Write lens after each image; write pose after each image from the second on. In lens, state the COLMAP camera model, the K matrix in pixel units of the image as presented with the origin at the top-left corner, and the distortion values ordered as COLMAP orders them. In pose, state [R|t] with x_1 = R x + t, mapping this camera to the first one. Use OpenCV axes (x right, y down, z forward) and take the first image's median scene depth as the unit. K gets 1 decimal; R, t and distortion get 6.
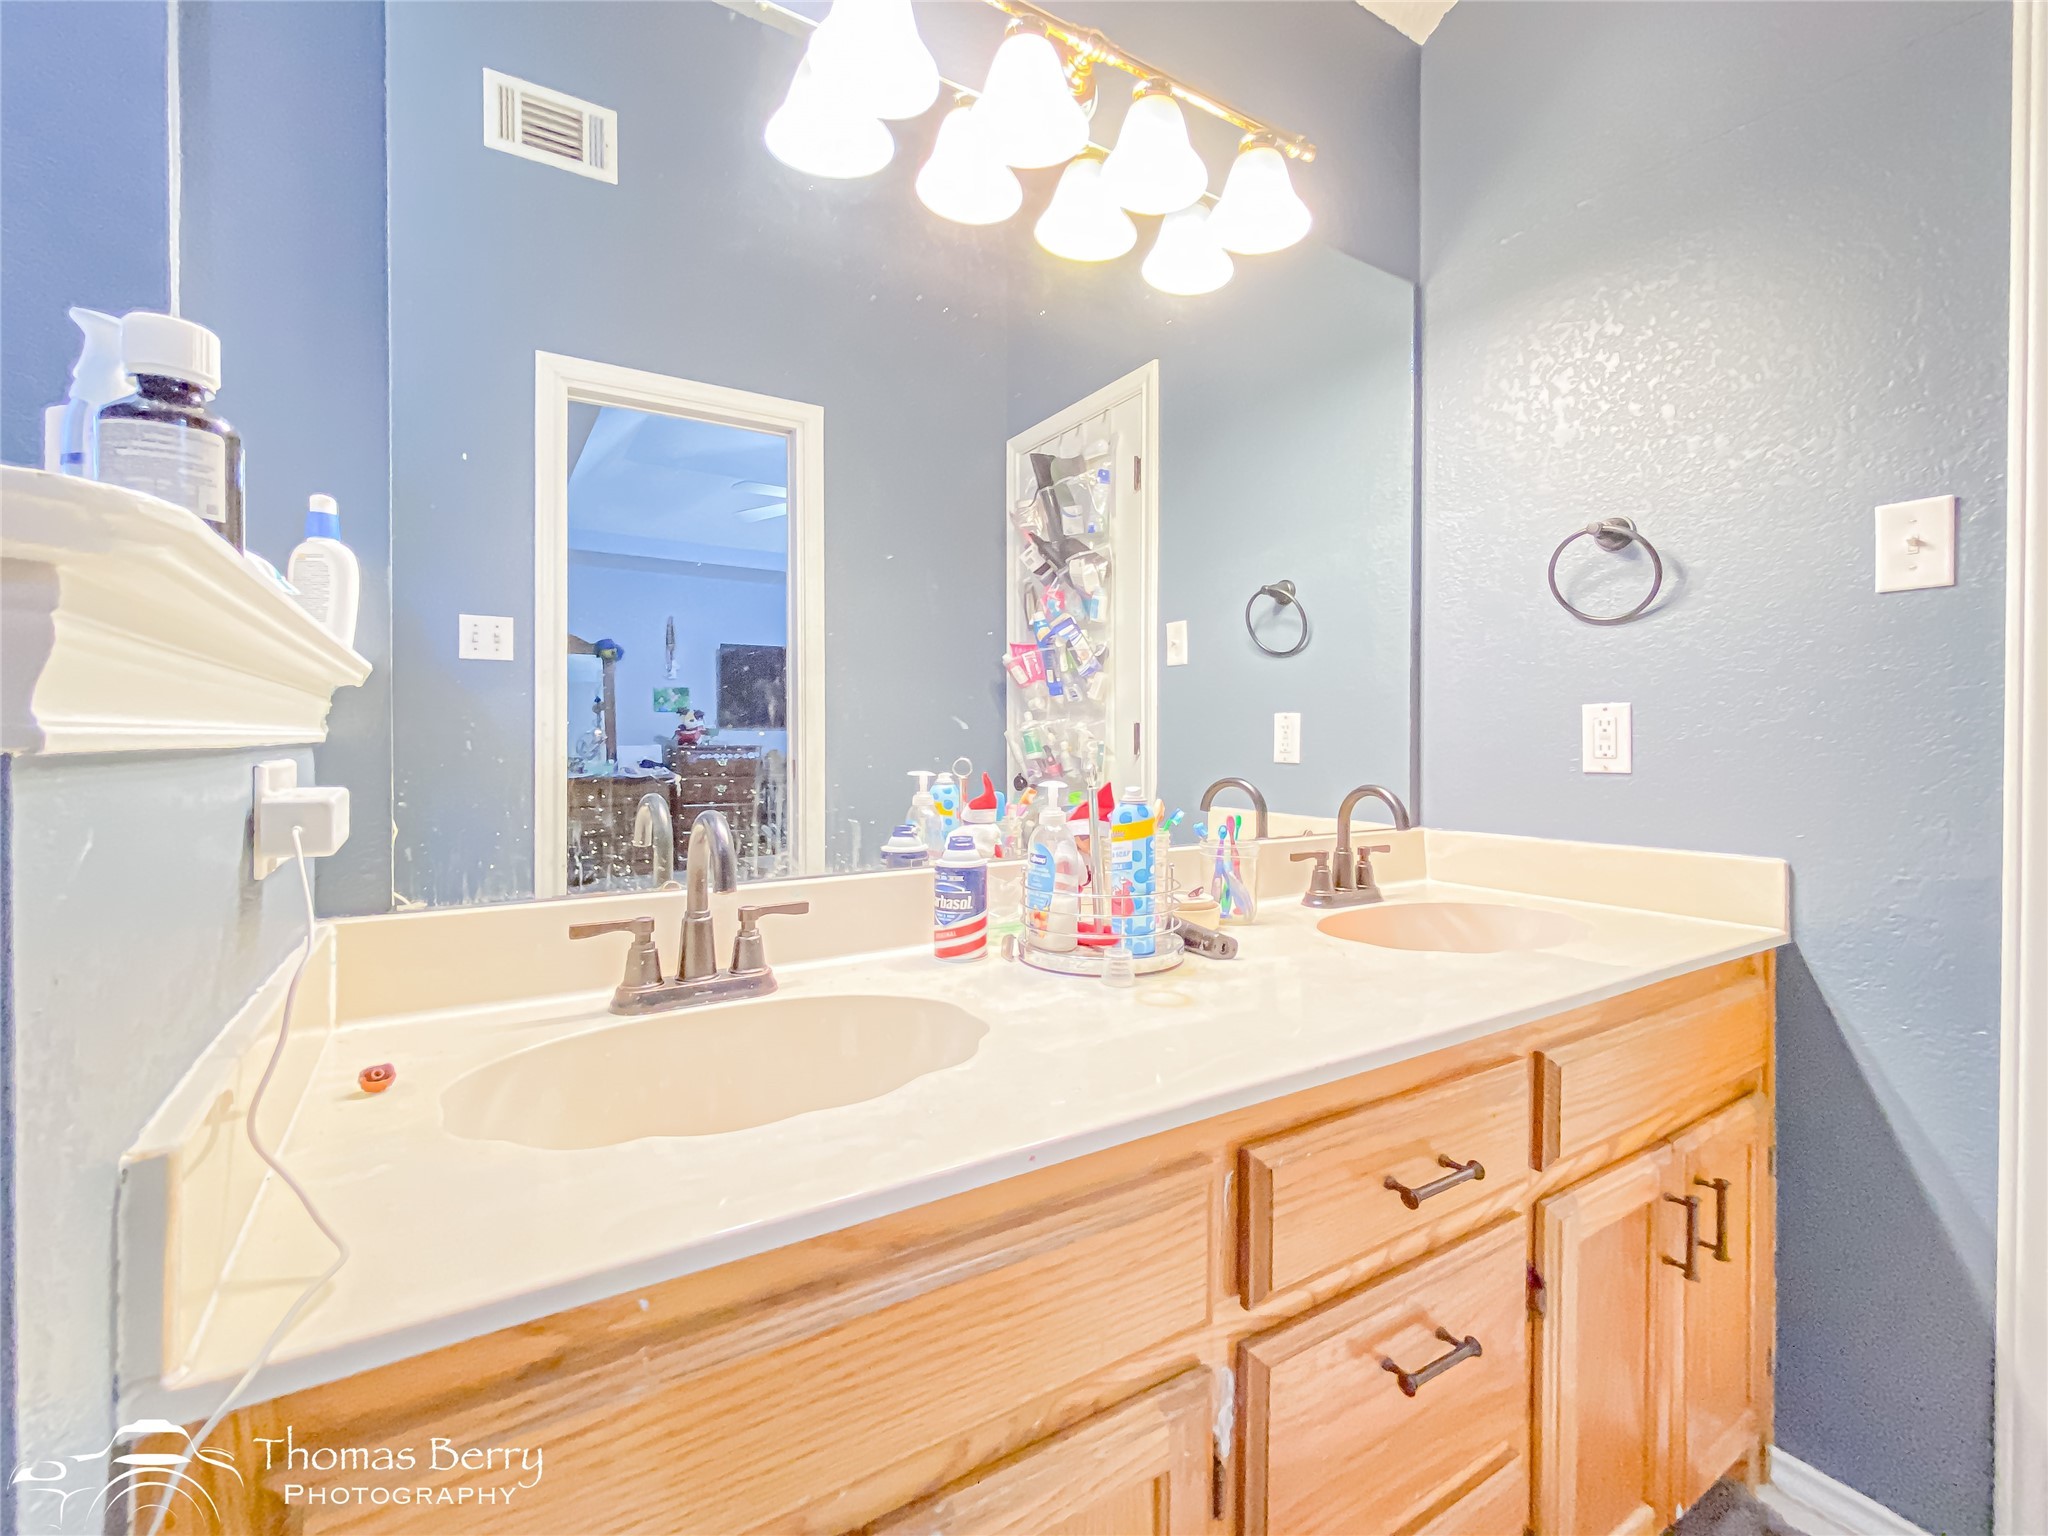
lens RADIAL K [[840.9, 0, 1021.8], [0, 840.9, 737.2], [0, 0, 1]] dist [-0.001040, -0.000203]
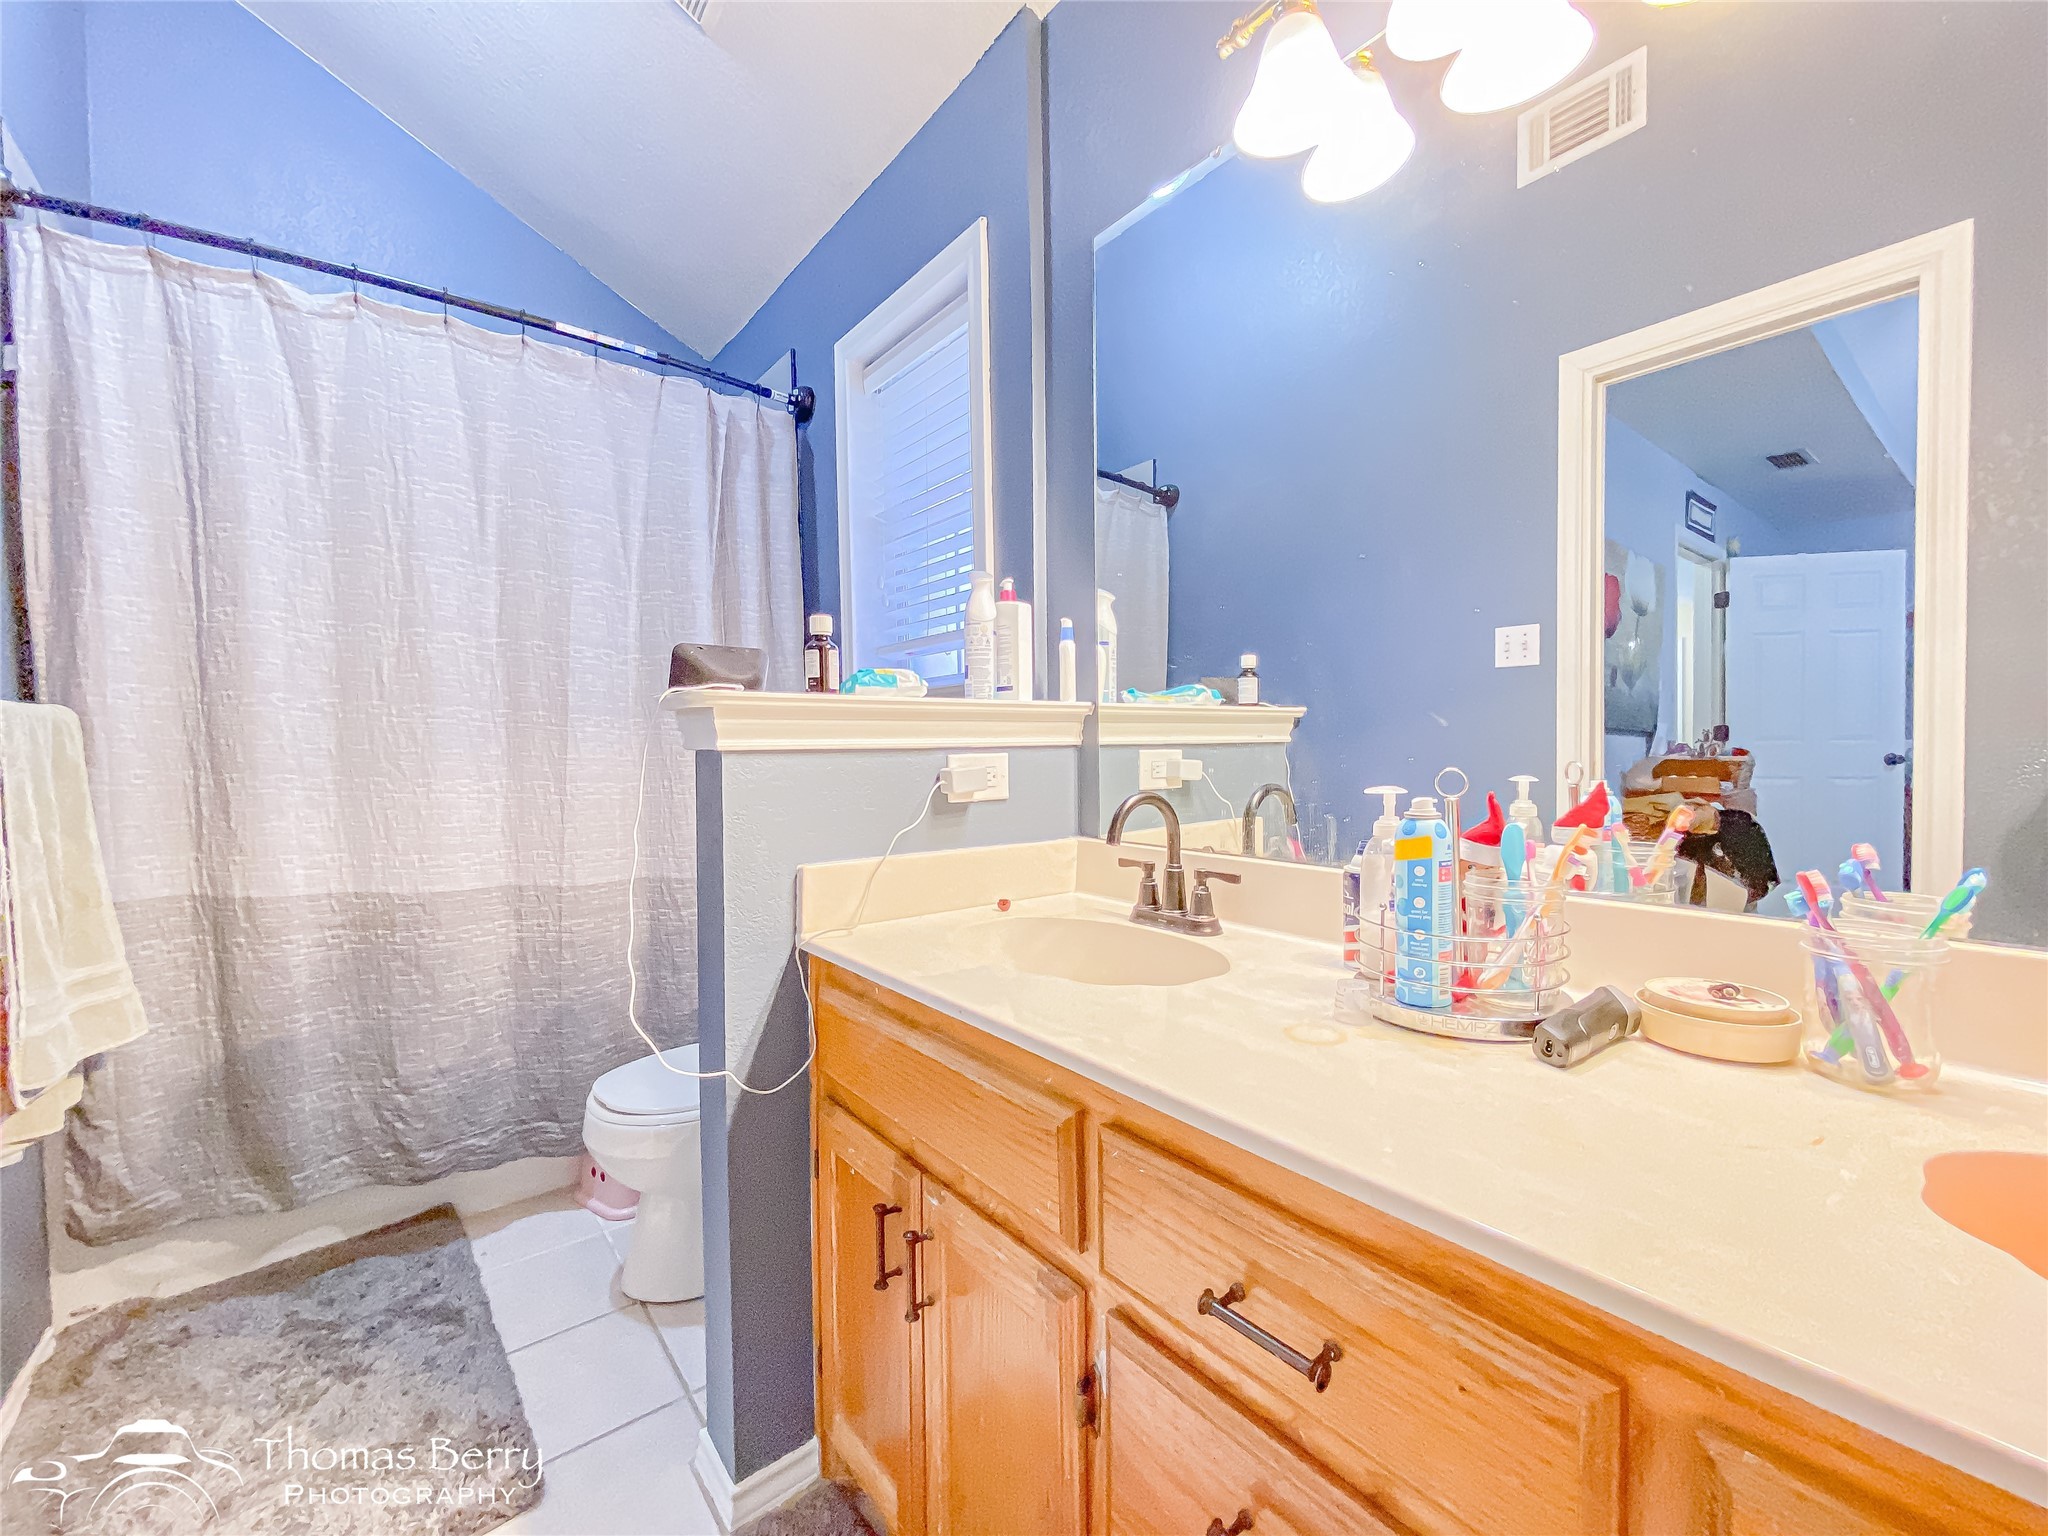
lens RADIAL K [[843.9, 0, 1024.0], [0, 843.9, 768.0], [0, 0, 1]] dist [0.001207, -0.000574]
pose [[0.127388, 0.027235, -0.991479, 1.002117], [0.012472, 0.999500, 0.029057, 0.001491], [0.991775, -0.016067, 0.126984, 0.588809]]
